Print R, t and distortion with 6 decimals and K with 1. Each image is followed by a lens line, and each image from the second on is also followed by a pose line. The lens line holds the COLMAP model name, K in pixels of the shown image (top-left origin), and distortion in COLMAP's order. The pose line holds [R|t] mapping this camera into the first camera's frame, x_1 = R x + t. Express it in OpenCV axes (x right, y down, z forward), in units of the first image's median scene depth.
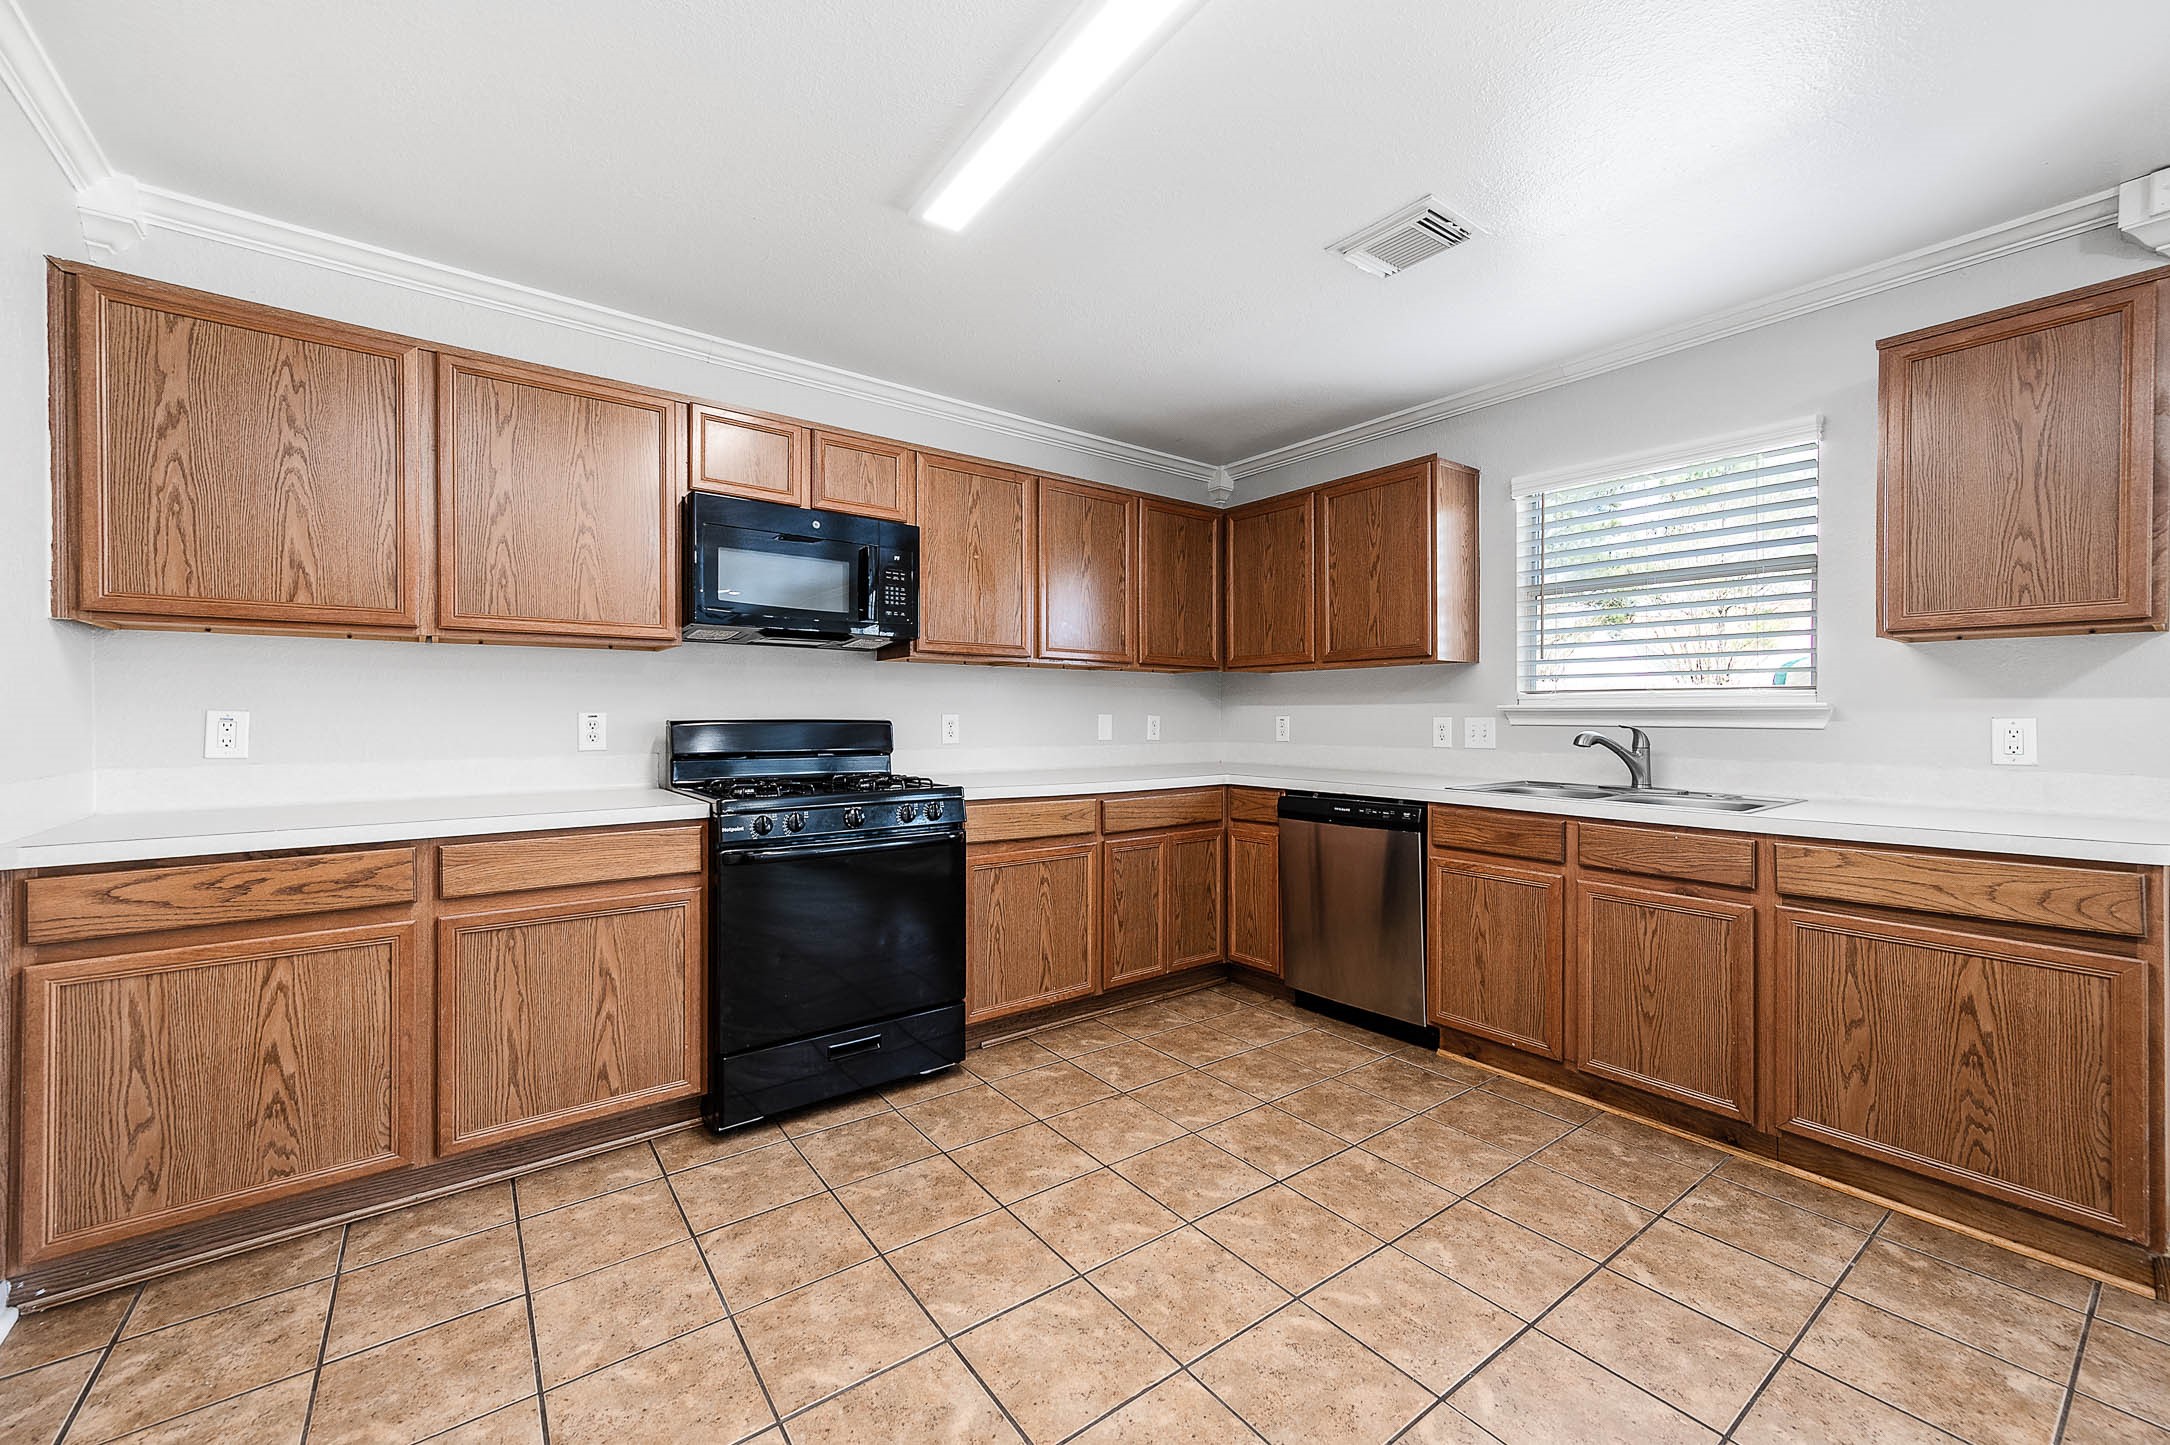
lens RADIAL K [[842.1, 0, 1078.4], [0, 842.1, 712.5], [0, 0, 1]] dist [0.012845, 0.000133]
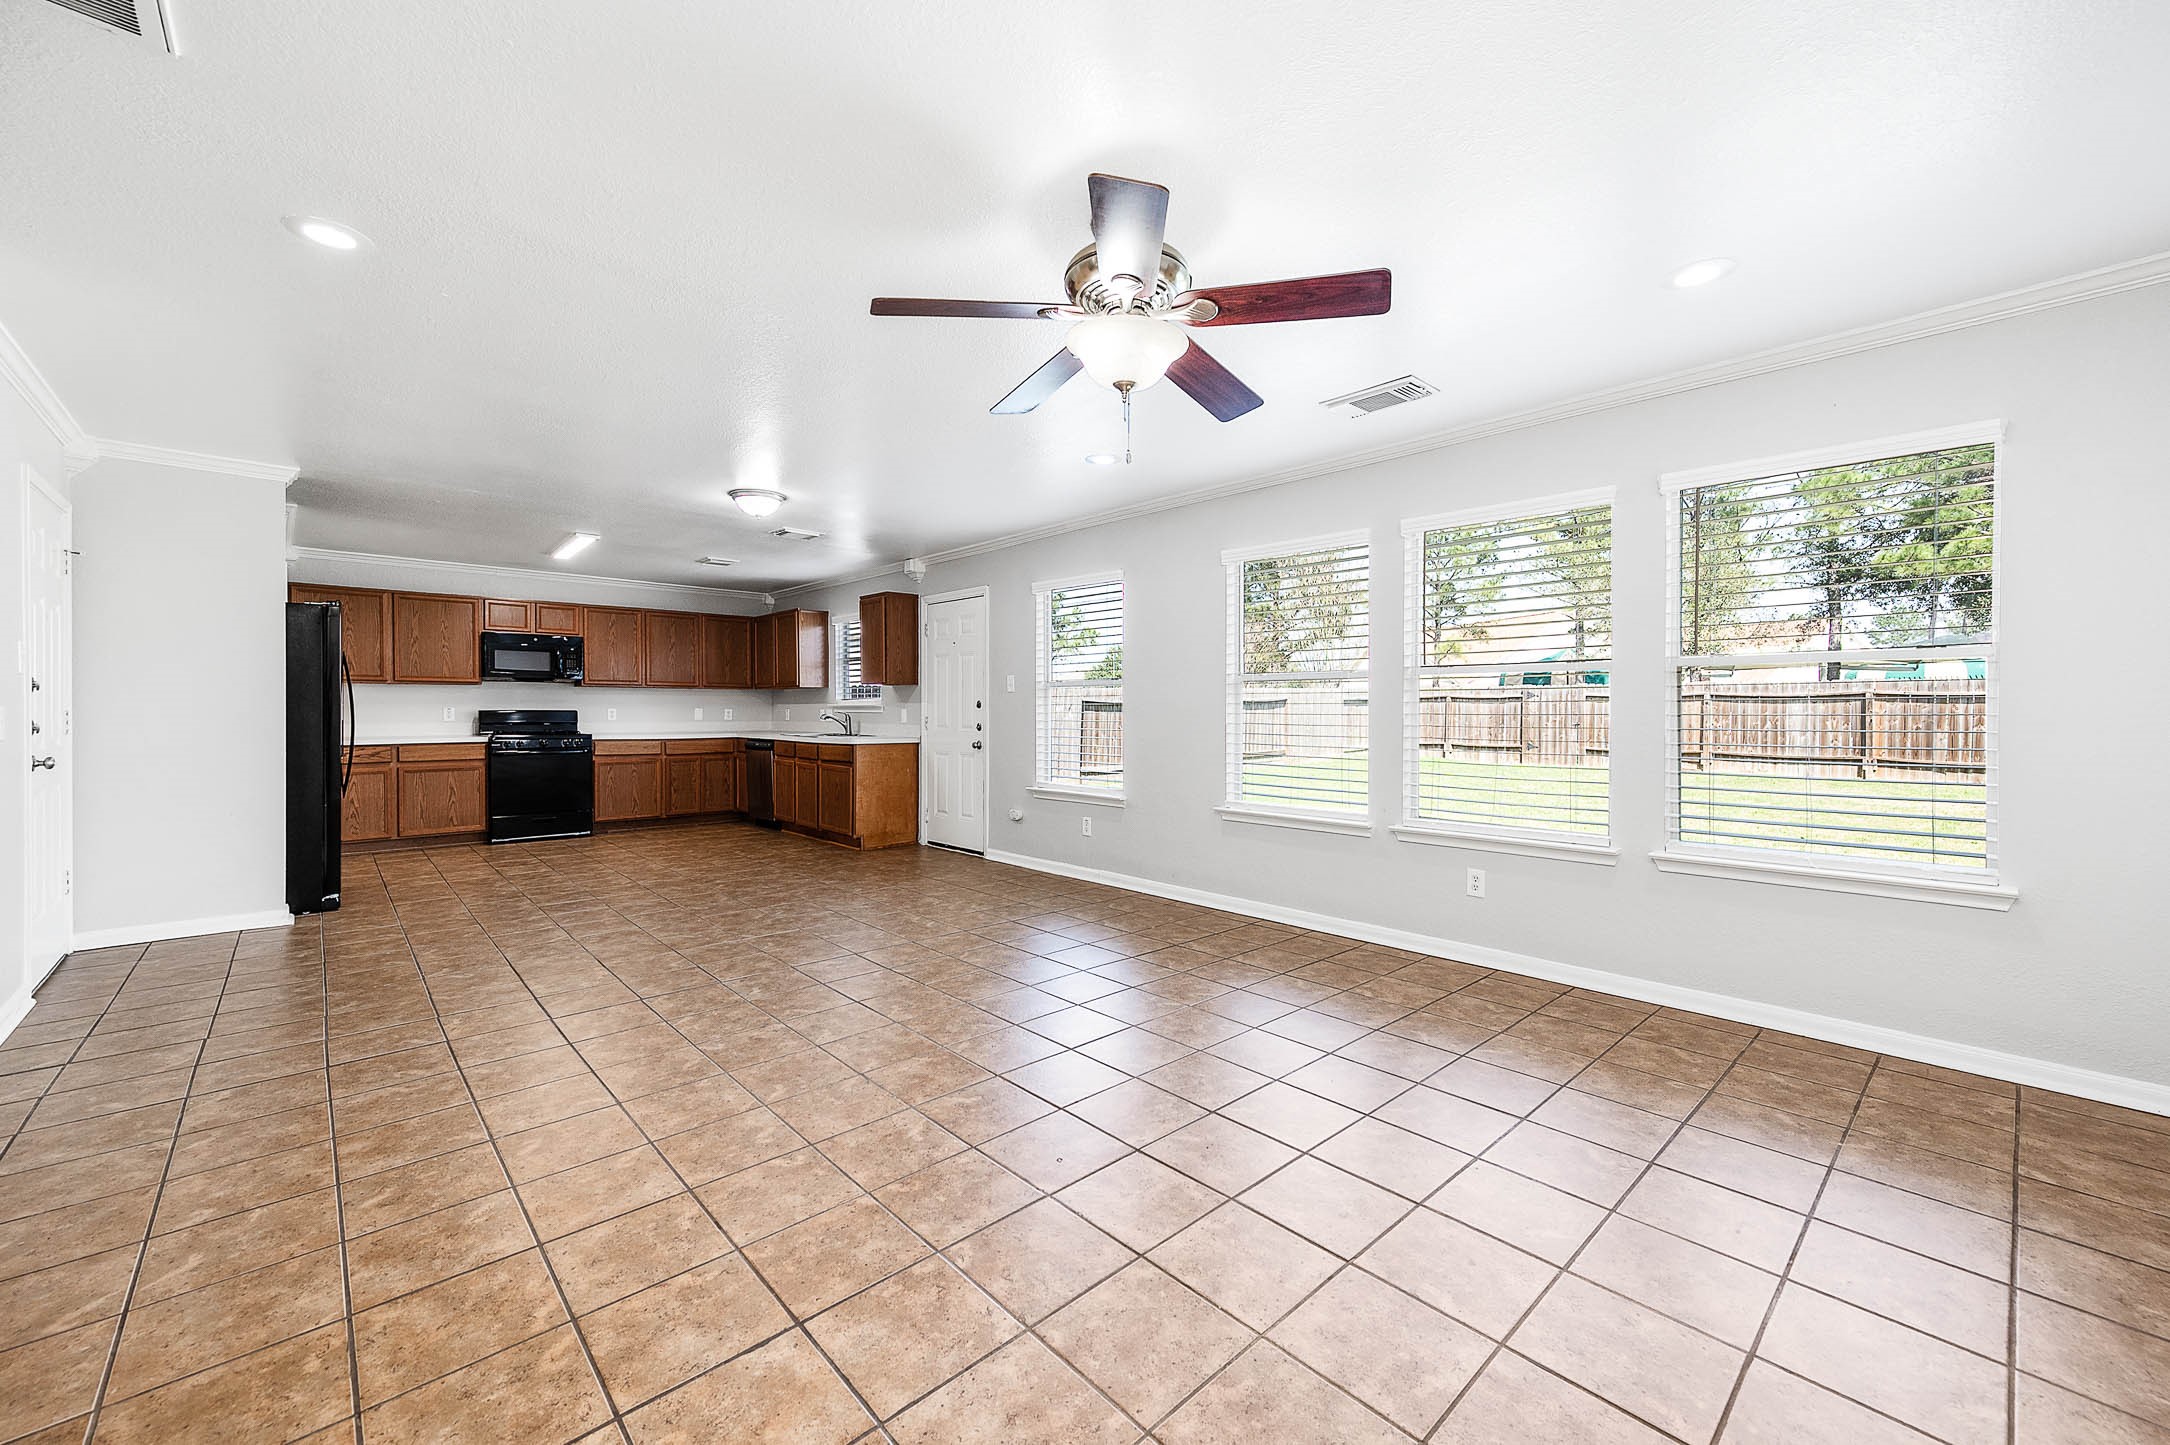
lens RADIAL K [[842.1, 0, 1088.4], [0, 842.1, 716.3], [0, 0, 1]] dist [0.012845, 0.000133]
pose [[0.993950, 0.003959, 0.109764, 1.248465], [-0.005528, 0.999887, 0.013998, -0.020689], [-0.109696, -0.014520, 0.993859, -2.065166]]
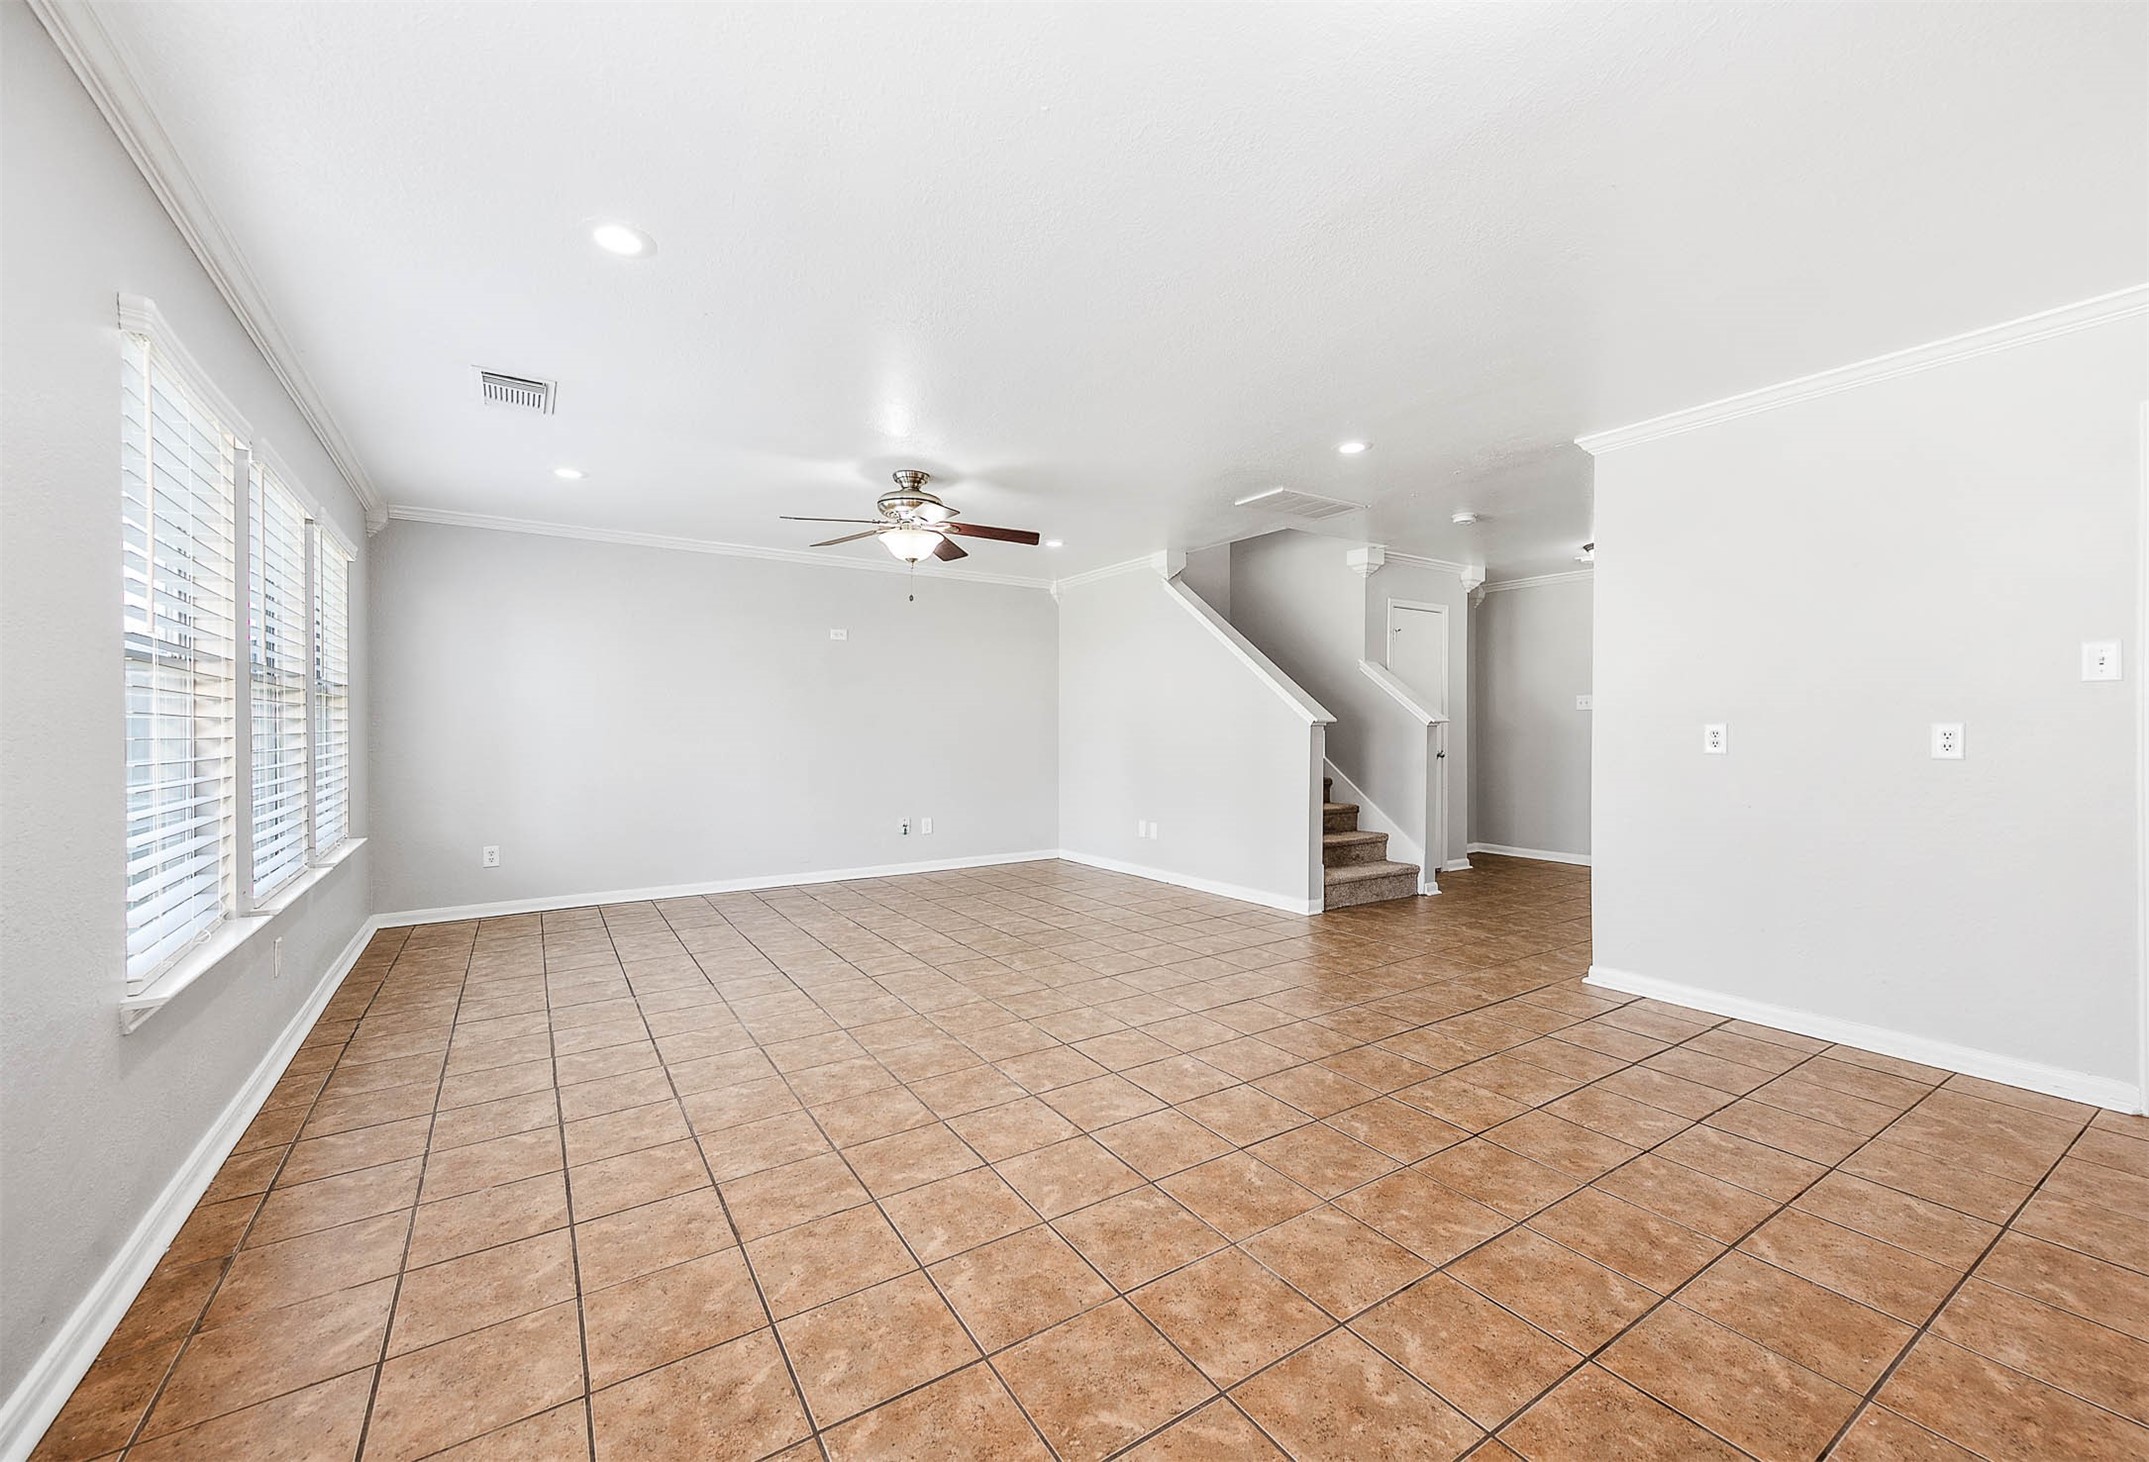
lens RADIAL K [[871.8, 0, 1110.6], [0, 871.8, 737.2], [0, 0, 1]] dist [0.011593, -0.000241]
pose [[-0.999408, 0.007520, 0.033583, 0.942625], [0.007724, 0.999952, 0.005953, -0.004660], [-0.033537, 0.006209, -0.999418, 0.391159]]
